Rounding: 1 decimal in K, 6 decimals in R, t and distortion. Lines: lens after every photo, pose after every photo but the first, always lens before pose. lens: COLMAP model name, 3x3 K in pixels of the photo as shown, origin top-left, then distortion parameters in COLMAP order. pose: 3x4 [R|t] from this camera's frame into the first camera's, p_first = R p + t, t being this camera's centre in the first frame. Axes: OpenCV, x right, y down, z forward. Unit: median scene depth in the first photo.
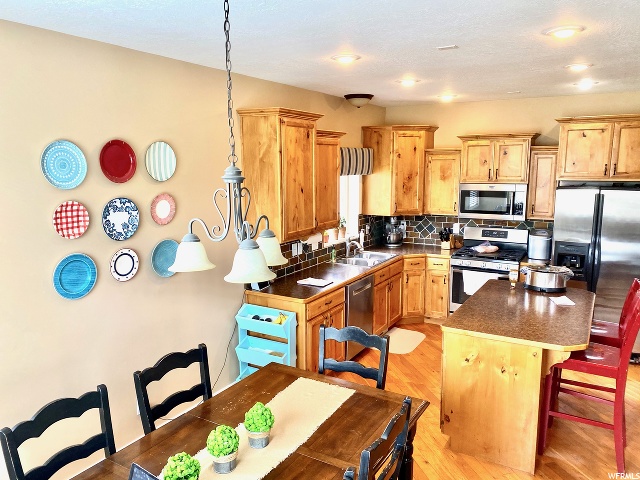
lens RADIAL K [[491.0, 0, 320.0], [0, 491.0, 240.0], [0, 0, 1]] dist [0.003998, -0.001625]
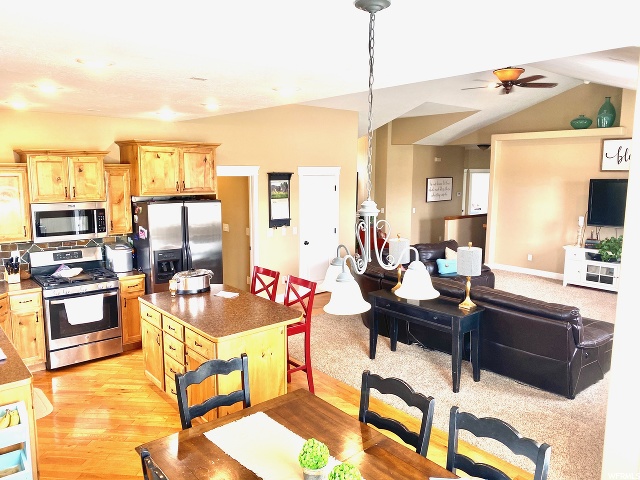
lens RADIAL K [[491.0, 0, 320.0], [0, 491.0, 240.0], [0, 0, 1]] dist [0.003998, -0.001625]
pose [[0.324153, -0.121240, 0.938204, -0.445161], [0.142325, 0.986715, 0.078335, -0.057721], [-0.935237, 0.108137, 0.337102, 0.285010]]
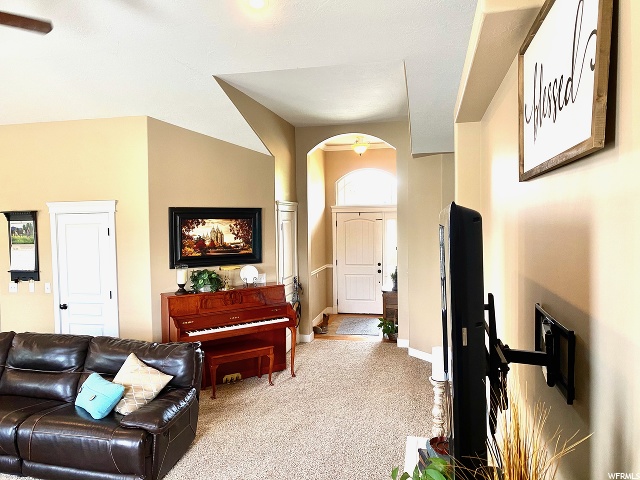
lens RADIAL K [[476.7, 0, 320.3], [0, 476.7, 234.5], [0, 0, 1]] dist [0.012280, -0.009553]
pose [[0.946249, -0.021185, 0.322744, 1.295649], [0.060783, 0.991721, -0.113112, 0.070155], [-0.317676, 0.126649, 0.939703, -0.427215]]
